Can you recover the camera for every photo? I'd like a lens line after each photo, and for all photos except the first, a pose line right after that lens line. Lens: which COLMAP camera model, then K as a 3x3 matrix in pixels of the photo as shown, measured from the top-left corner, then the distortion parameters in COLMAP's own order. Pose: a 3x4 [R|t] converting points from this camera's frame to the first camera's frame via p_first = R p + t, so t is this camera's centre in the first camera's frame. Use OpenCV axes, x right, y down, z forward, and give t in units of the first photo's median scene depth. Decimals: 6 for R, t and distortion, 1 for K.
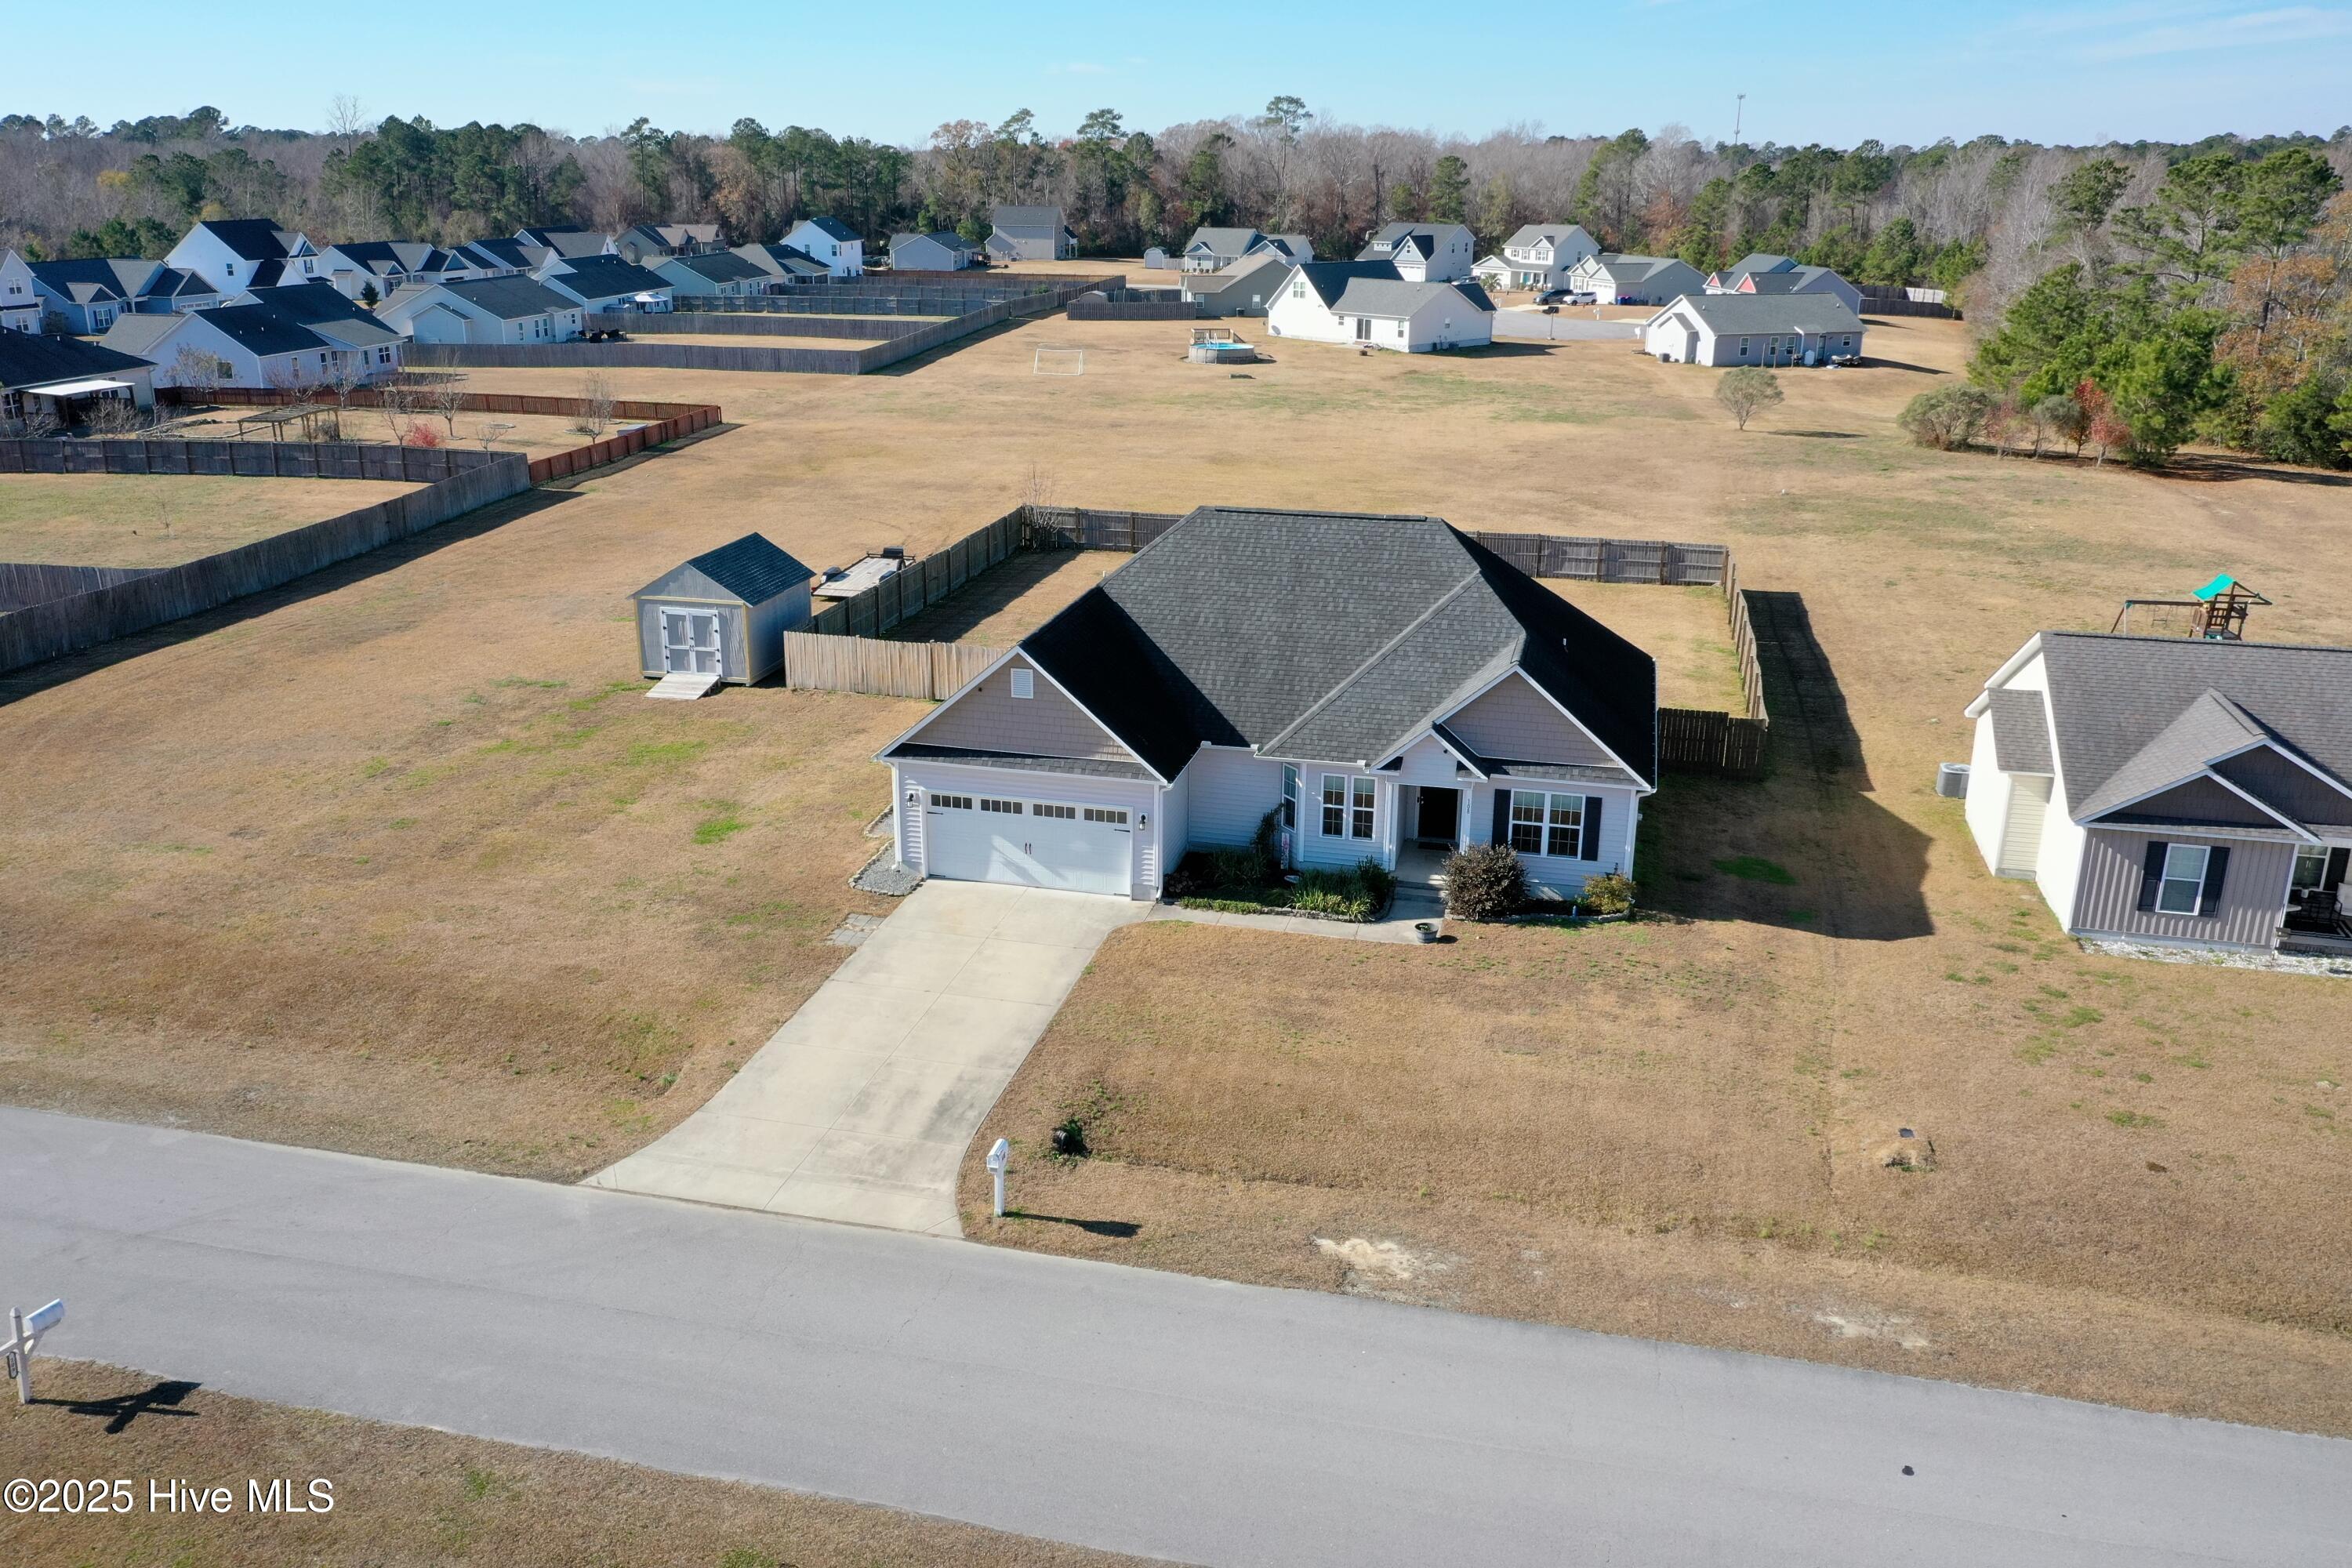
lens RADIAL K [[1875.0, 0, 1176.0], [0, 1875.0, 784.0], [0, 0, 1]] dist [0.007746, 0.012090]
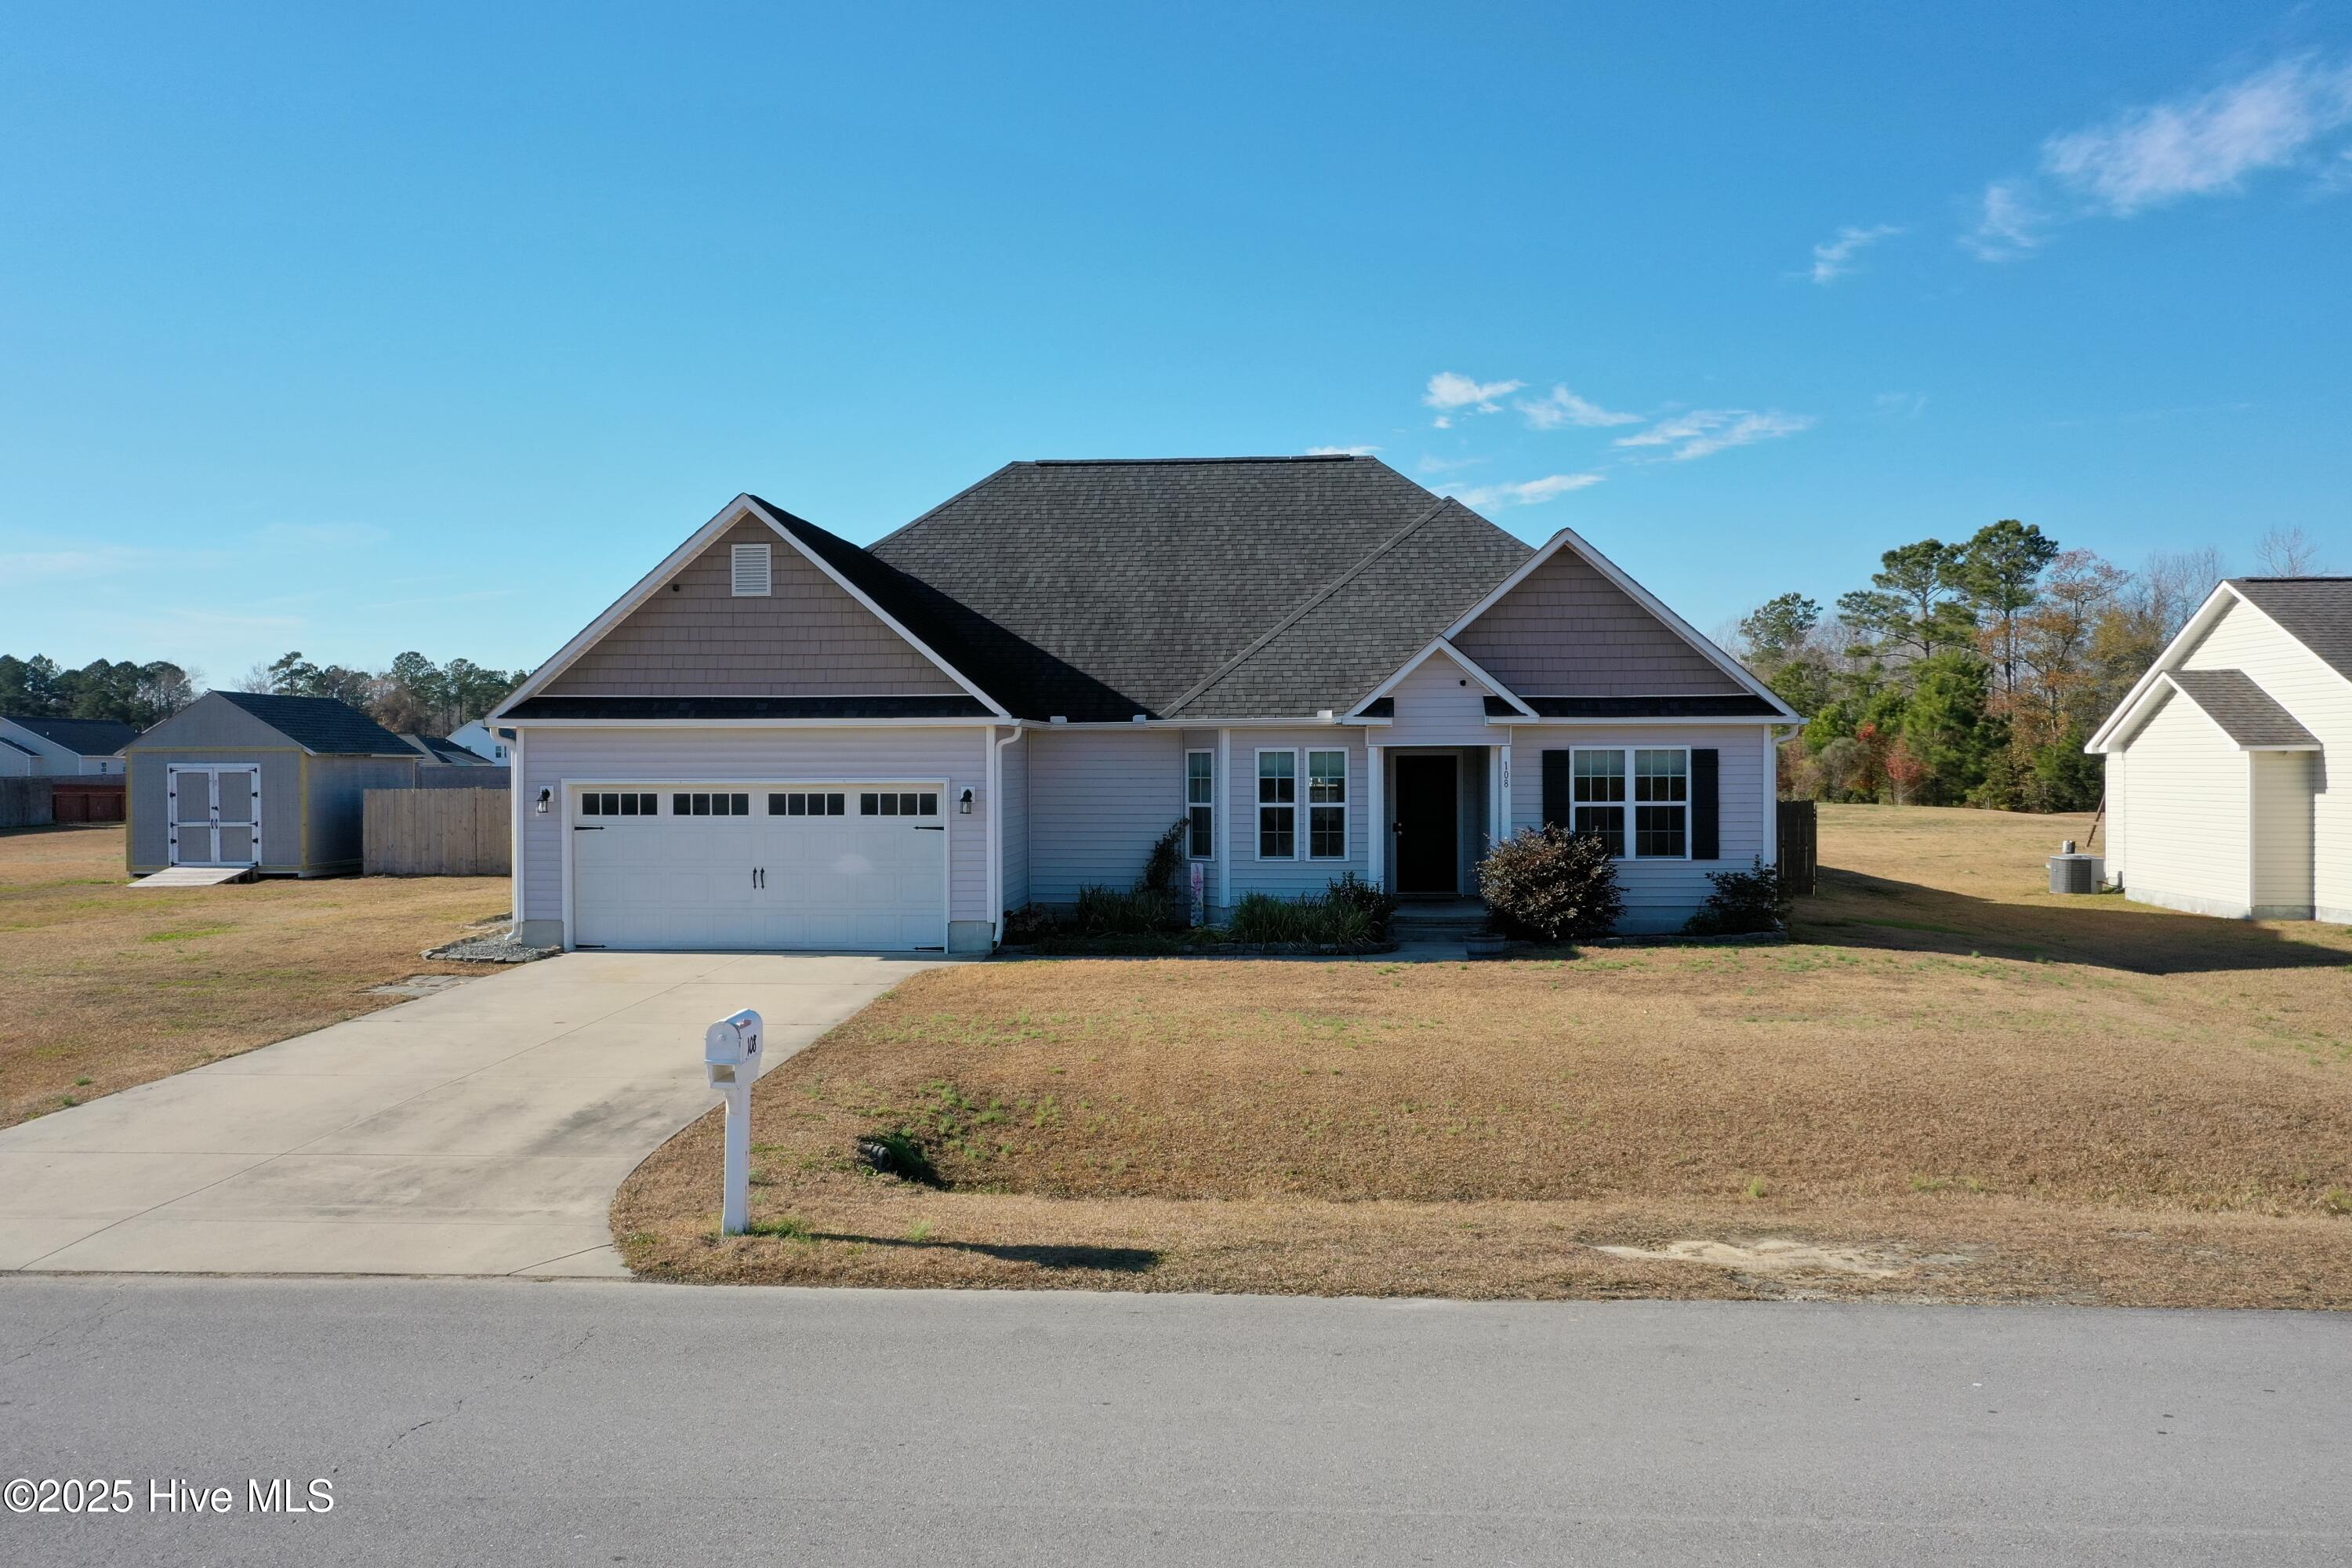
lens RADIAL K [[1875.0, 0, 1176.0], [0, 1875.0, 784.0], [0, 0, 1]] dist [0.007746, 0.012090]
pose [[0.985359, -0.014571, 0.169868, -0.050087], [0.065544, 0.952147, -0.298529, 0.182772], [-0.157389, 0.305292, 0.939162, 0.437237]]
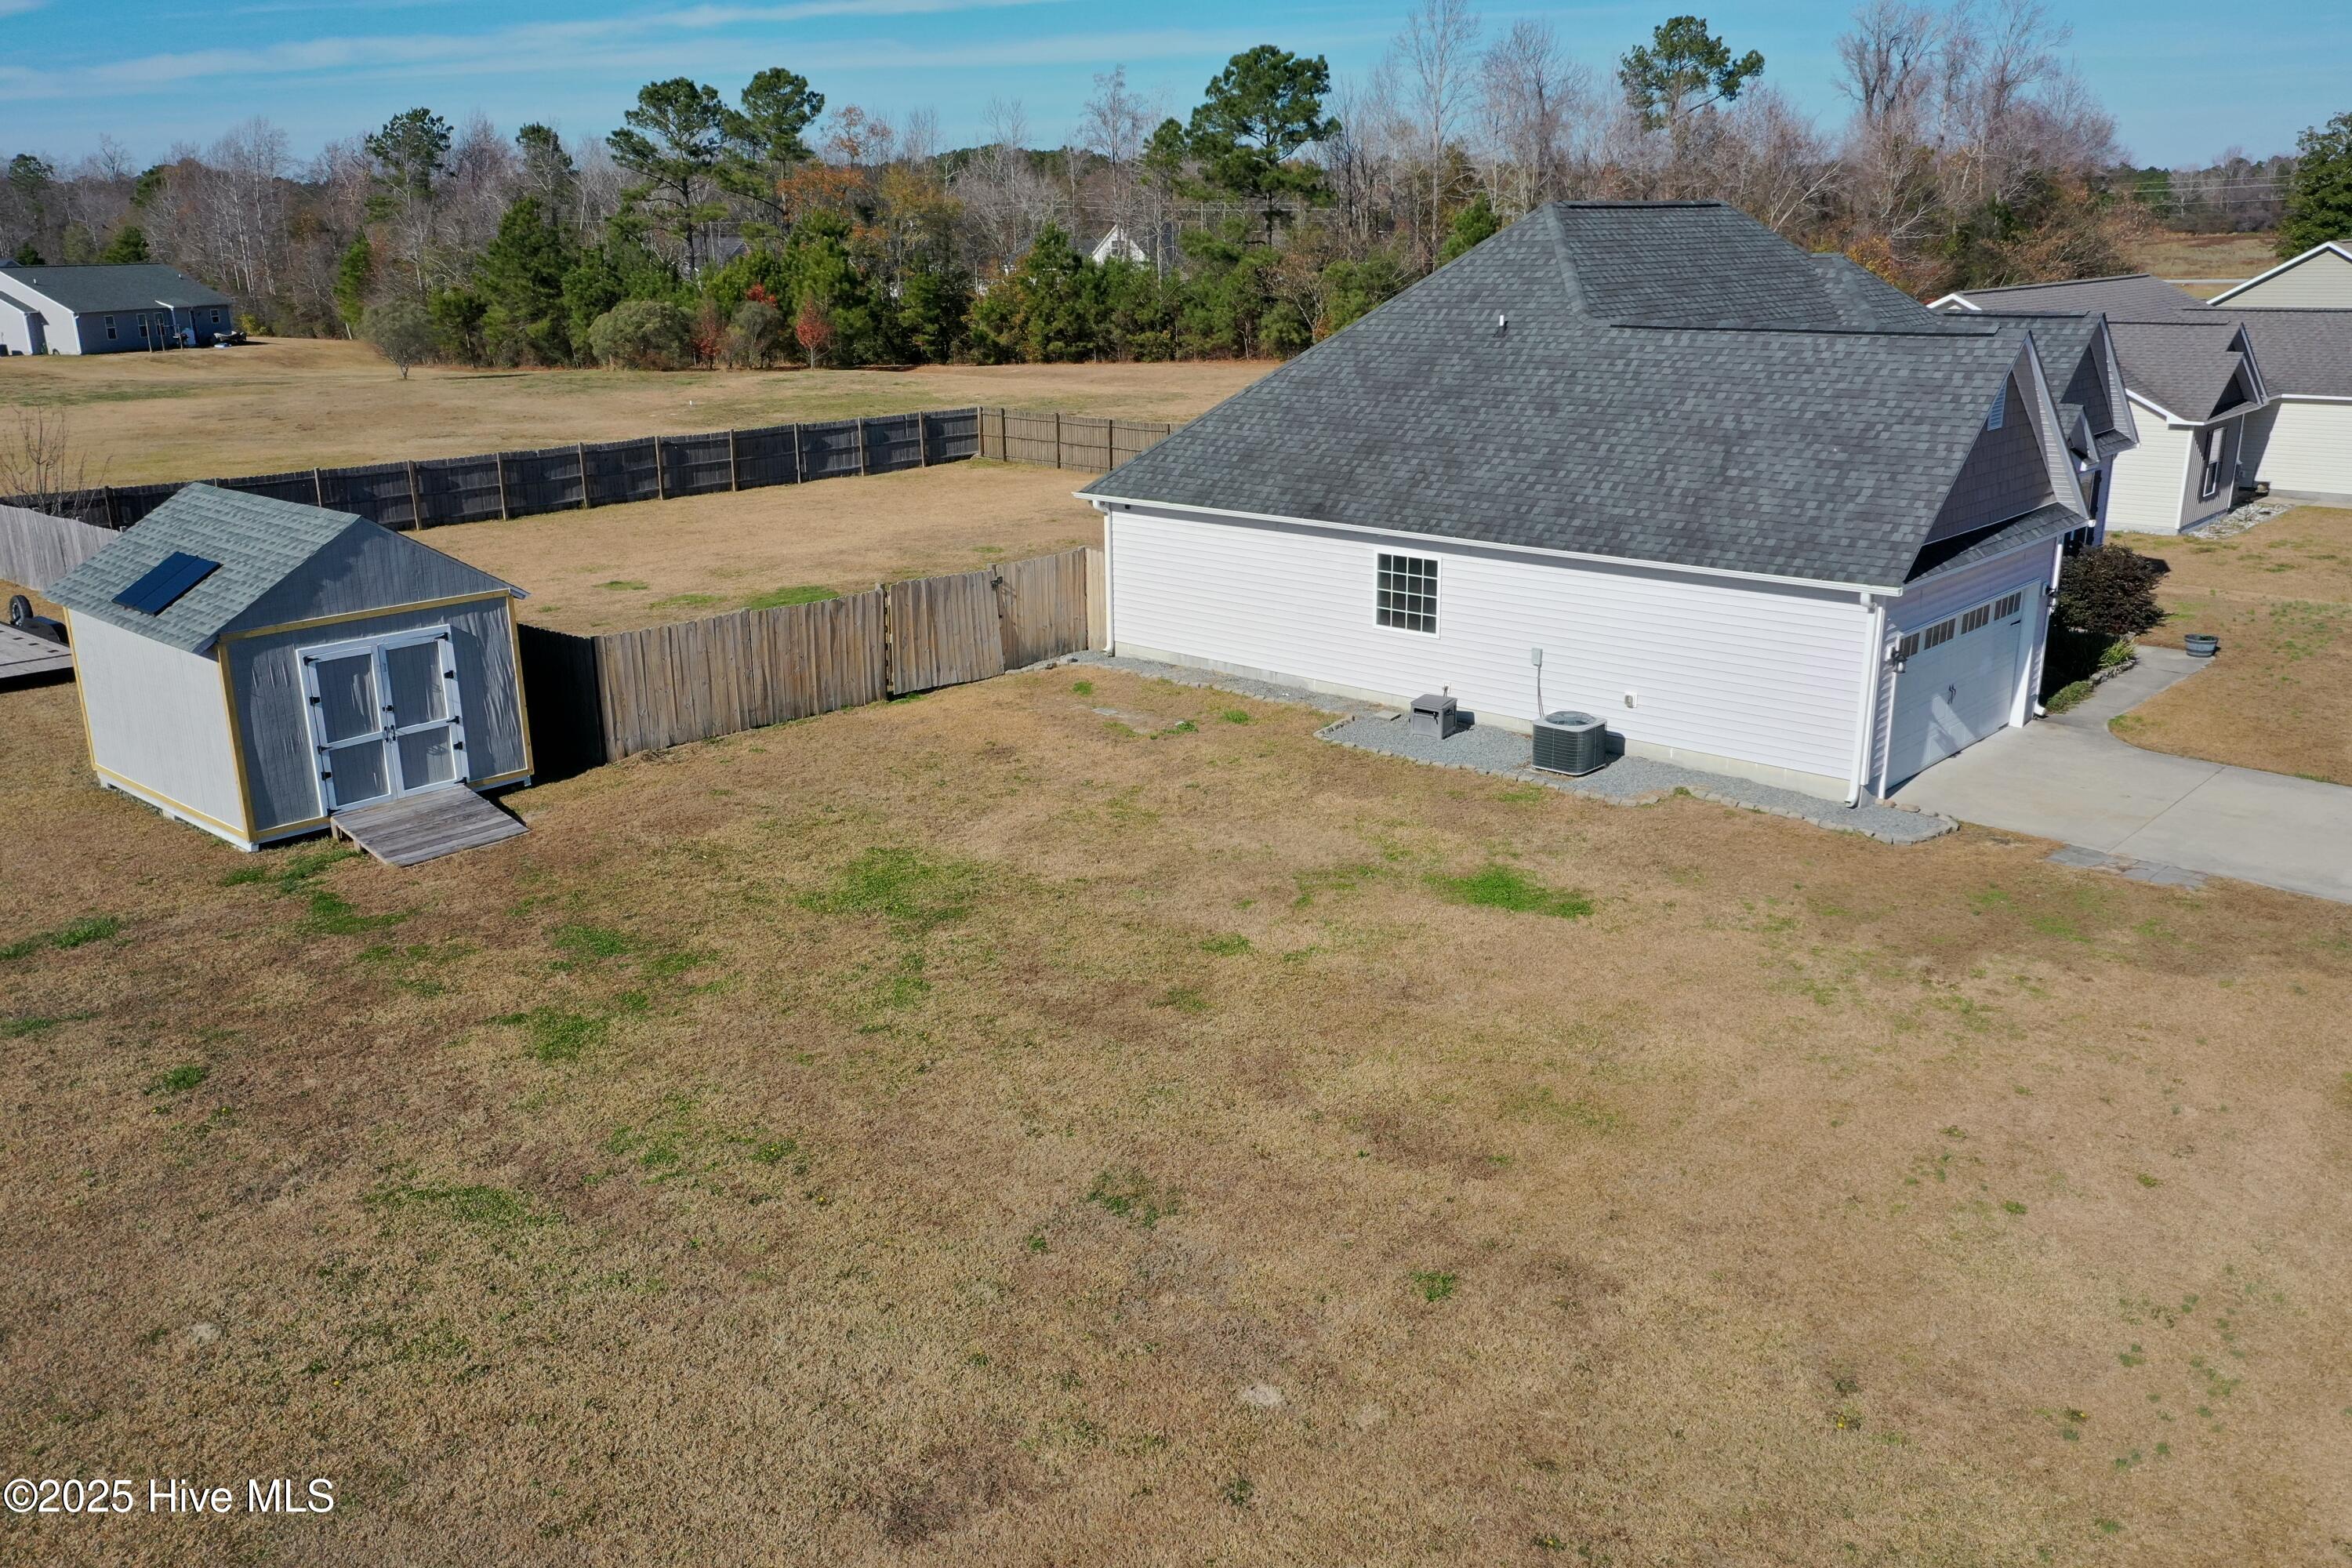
lens RADIAL K [[1873.1, 0, 1176.0], [0, 1873.1, 784.0], [0, 0, 1]] dist [0.002779, 0.067746]
pose [[0.485905, -0.264968, 0.832879, -0.700439], [0.293244, 0.947126, 0.130235, -0.088519], [-0.823350, 0.180955, 0.537913, 0.878014]]
